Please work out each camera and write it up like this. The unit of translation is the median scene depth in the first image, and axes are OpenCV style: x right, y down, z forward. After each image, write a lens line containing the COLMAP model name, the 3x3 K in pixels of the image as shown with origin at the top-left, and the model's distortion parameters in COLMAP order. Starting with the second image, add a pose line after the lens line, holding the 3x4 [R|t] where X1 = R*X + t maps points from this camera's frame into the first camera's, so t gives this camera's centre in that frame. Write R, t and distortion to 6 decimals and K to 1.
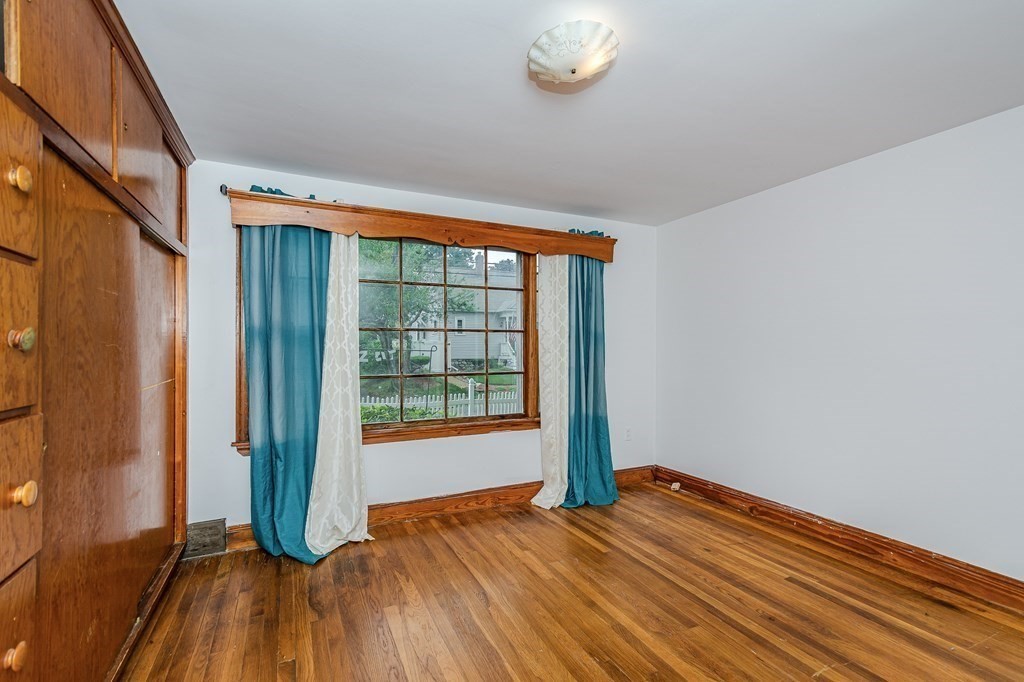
lens RADIAL K [[450.9, 0, 512.0], [0, 450.9, 341.0], [0, 0, 1]] dist [0.000315, 0.000302]
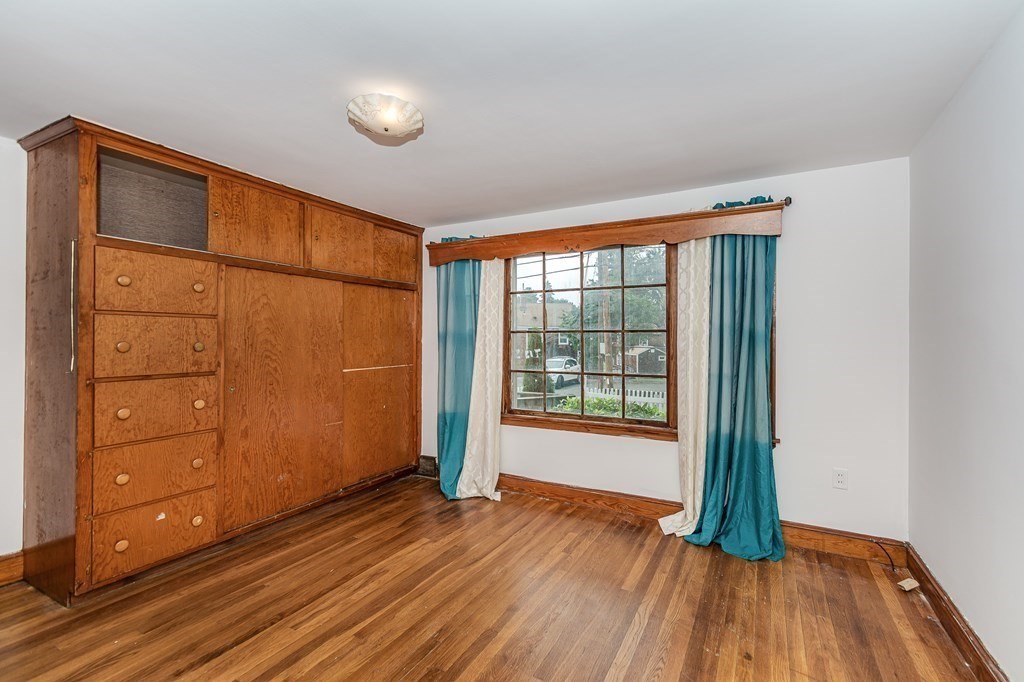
lens RADIAL K [[439.6, 0, 536.0], [0, 439.6, 335.9], [0, 0, 1]] dist [0.000287, 0.000077]
pose [[0.605440, -0.011030, -0.795814, 0.637127], [0.001273, 0.999916, -0.012890, 0.000119], [0.795890, 0.006791, 0.605404, 0.298651]]
